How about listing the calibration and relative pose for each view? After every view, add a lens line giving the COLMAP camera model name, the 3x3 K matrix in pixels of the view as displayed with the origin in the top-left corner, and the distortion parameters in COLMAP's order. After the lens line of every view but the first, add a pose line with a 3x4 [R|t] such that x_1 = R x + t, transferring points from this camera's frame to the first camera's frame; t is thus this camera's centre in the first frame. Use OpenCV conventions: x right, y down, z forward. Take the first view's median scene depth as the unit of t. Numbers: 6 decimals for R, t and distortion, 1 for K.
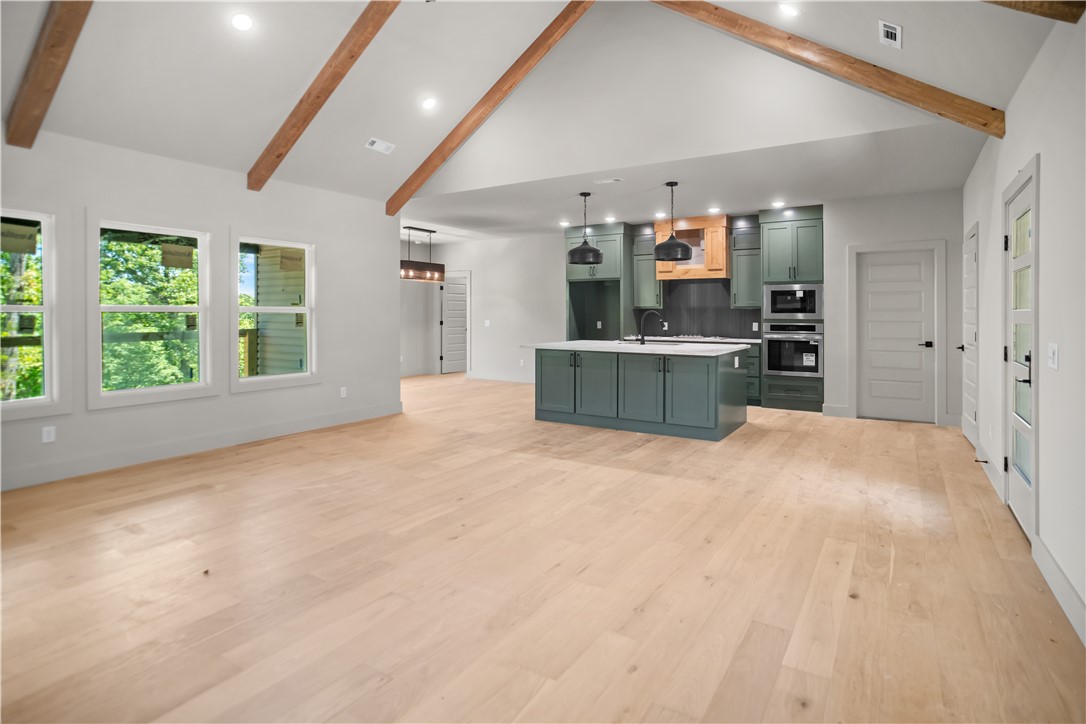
lens RADIAL K [[569.7, 0, 552.2], [0, 569.7, 313.0], [0, 0, 1]] dist [-0.071052, 0.055209]
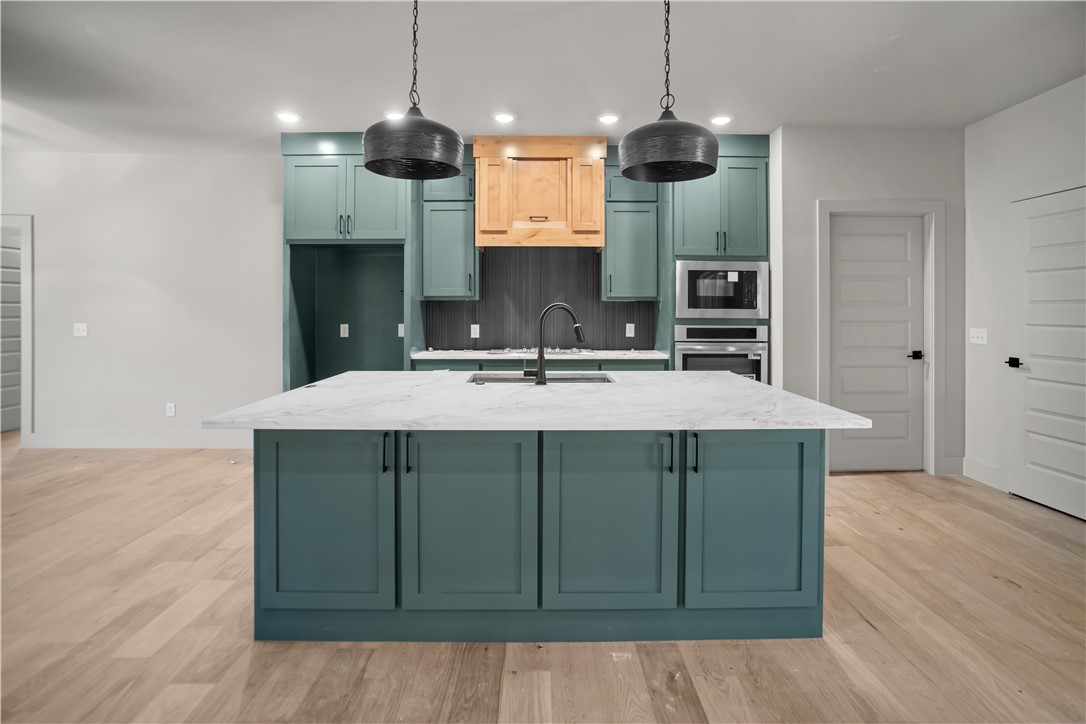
lens RADIAL K [[569.7, 0, 552.2], [0, 569.7, 313.0], [0, 0, 1]] dist [-0.071052, 0.055209]
pose [[0.839172, -0.004368, 0.543848, -0.054111], [-0.000782, 0.999957, 0.009238, -0.000577], [-0.543865, -0.008178, 0.839133, 0.587634]]
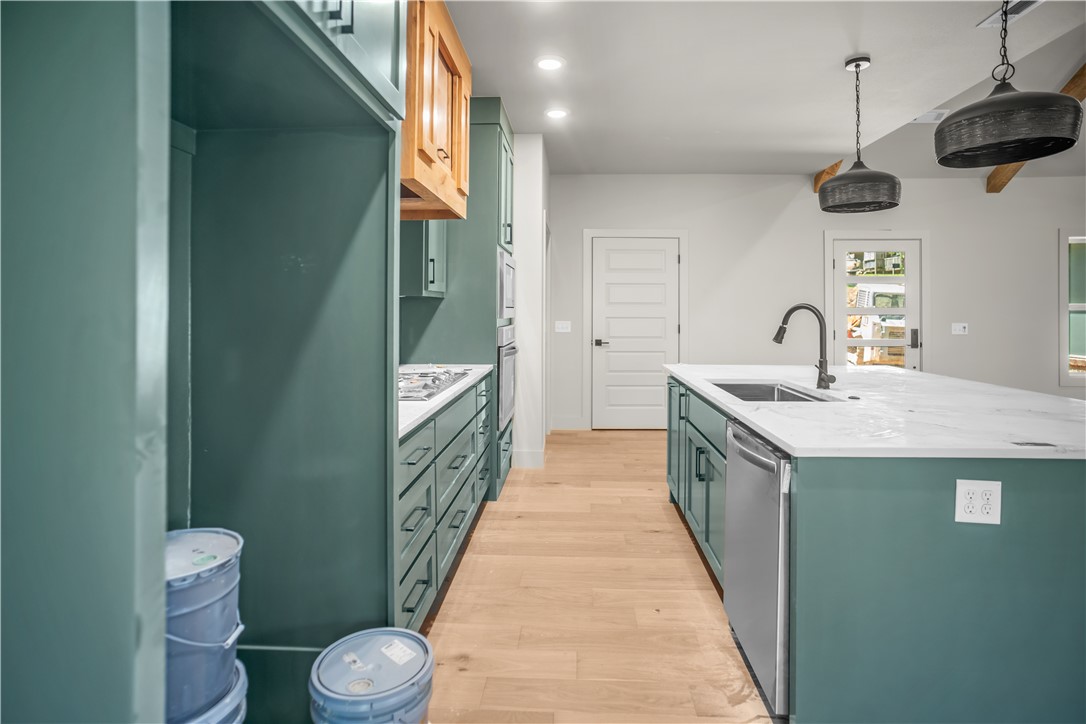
lens RADIAL K [[569.7, 0, 552.2], [0, 569.7, 313.0], [0, 0, 1]] dist [-0.071052, 0.055209]
pose [[-0.490035, -0.011944, 0.871621, -0.080802], [-0.003928, 0.999926, 0.011494, -0.001116], [-0.871694, 0.002208, -0.490046, 1.230668]]
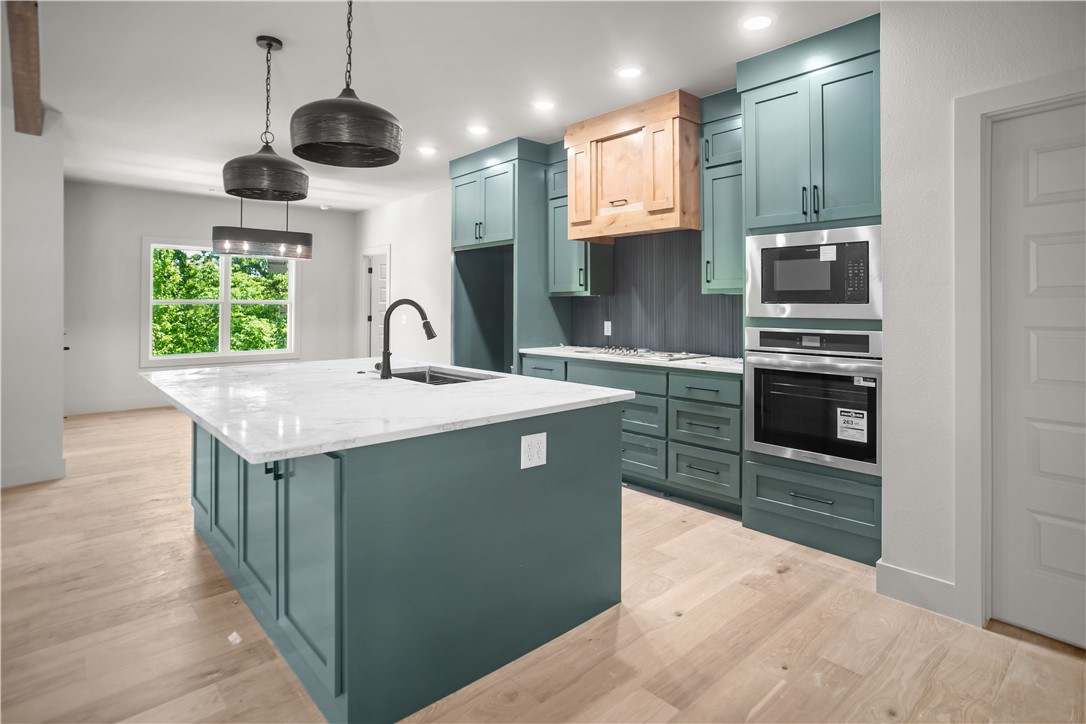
lens RADIAL K [[569.7, 0, 552.2], [0, 569.7, 313.0], [0, 0, 1]] dist [-0.071052, 0.055209]
pose [[0.961426, 0.001916, -0.275056, 0.358985], [0.002204, 0.999890, 0.014669, 0.000654], [0.275054, -0.014709, 0.961316, 0.570522]]
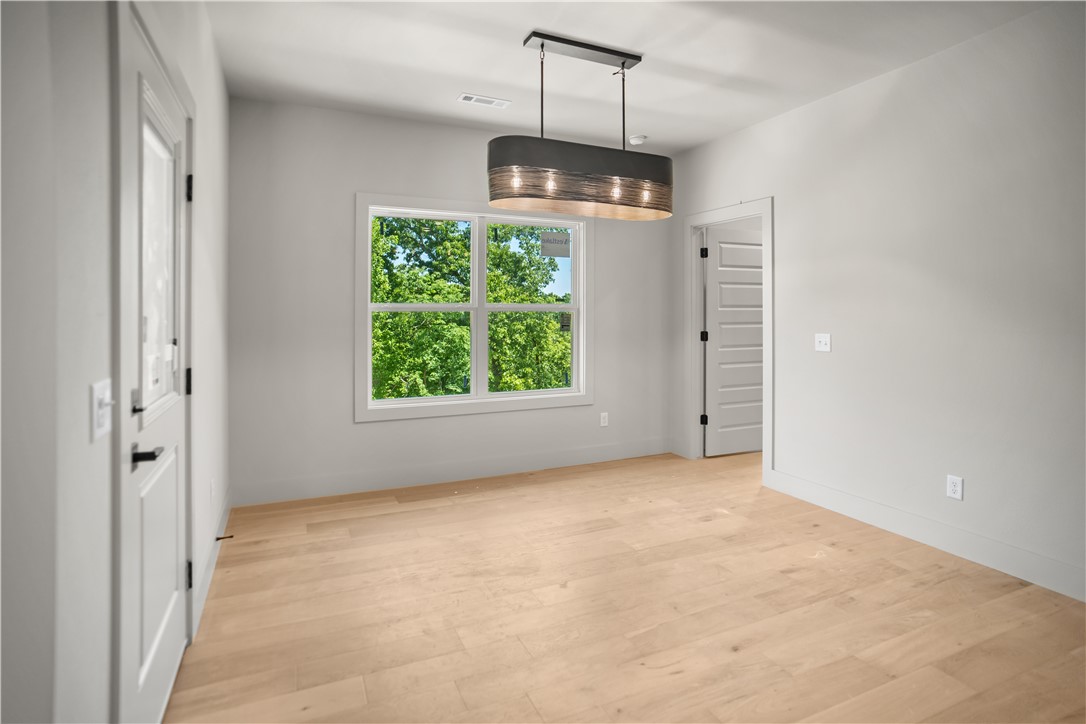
lens RADIAL K [[559.5, 0, 543.6], [0, 559.5, 337.2], [0, 0, 1]] dist [-0.109166, -0.001018]
pose [[0.831083, 0.021412, -0.555737, -0.105231], [0.004345, 0.998978, 0.044988, -0.000910], [0.556132, -0.039804, 0.830140, 0.932197]]
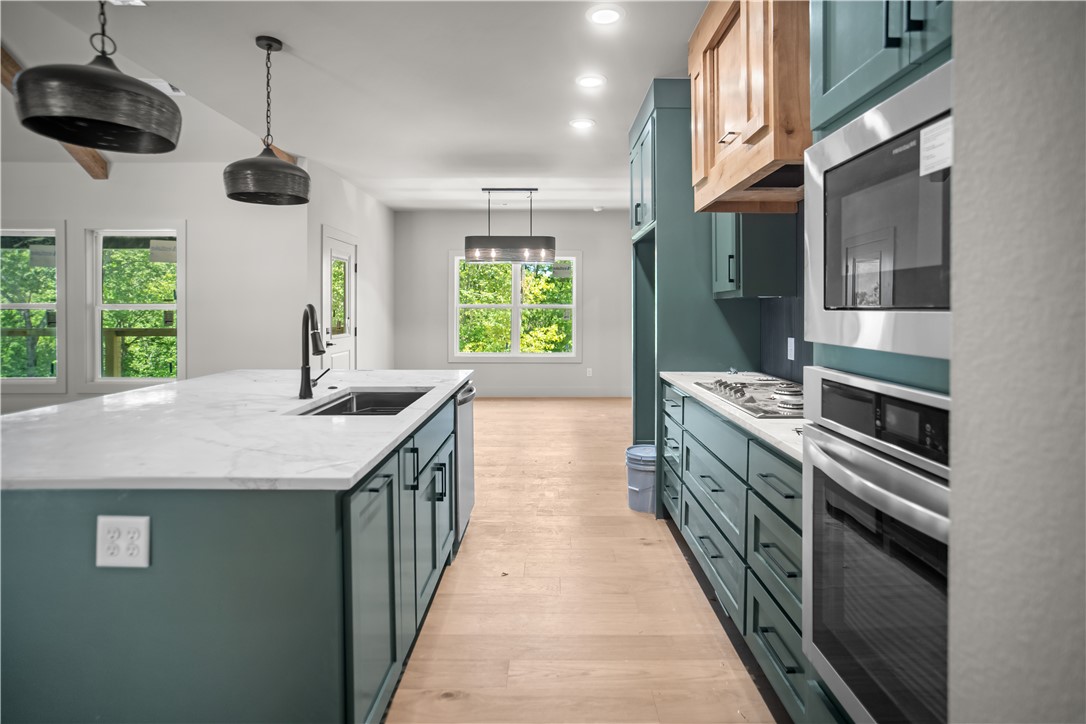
lens RADIAL K [[569.7, 0, 552.2], [0, 569.7, 313.0], [0, 0, 1]] dist [-0.071052, 0.055209]
pose [[0.520450, 0.005112, -0.853877, 0.493104], [-0.000190, 0.999983, 0.005871, -0.000061], [0.853892, -0.002893, 0.520442, 0.862128]]
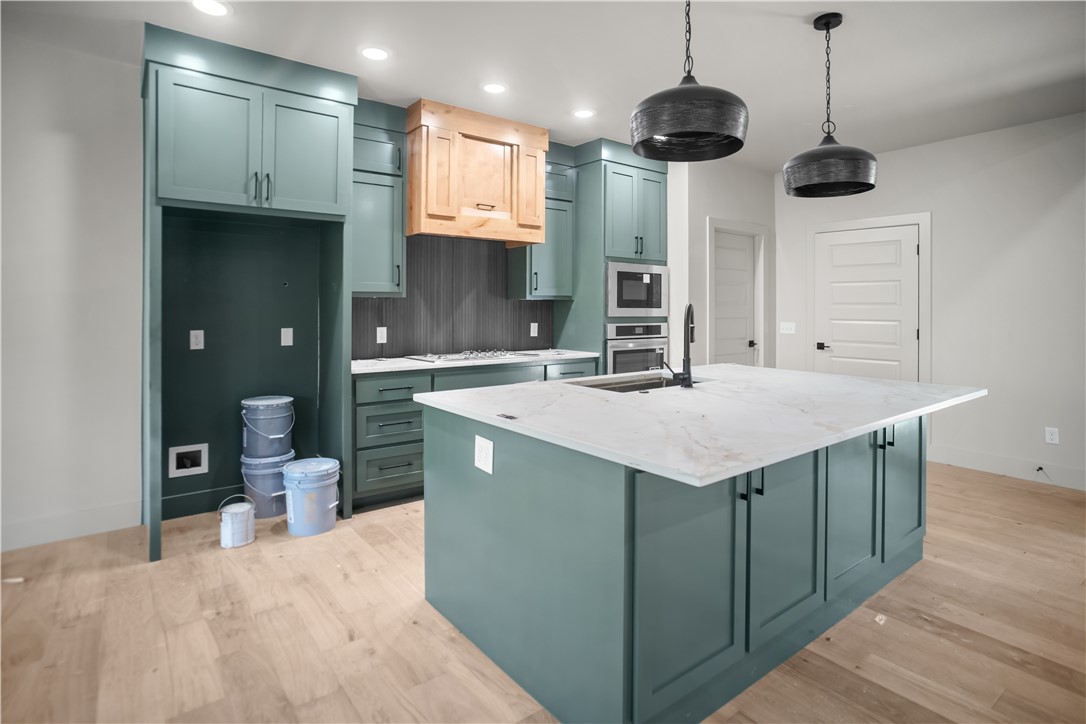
lens RADIAL K [[569.7, 0, 552.2], [0, 569.7, 313.0], [0, 0, 1]] dist [-0.071052, 0.055209]
pose [[0.339271, -0.010598, 0.940629, -0.226841], [-0.003810, 0.999913, 0.012640, -0.001695], [-0.940681, -0.007872, 0.339201, 0.866314]]
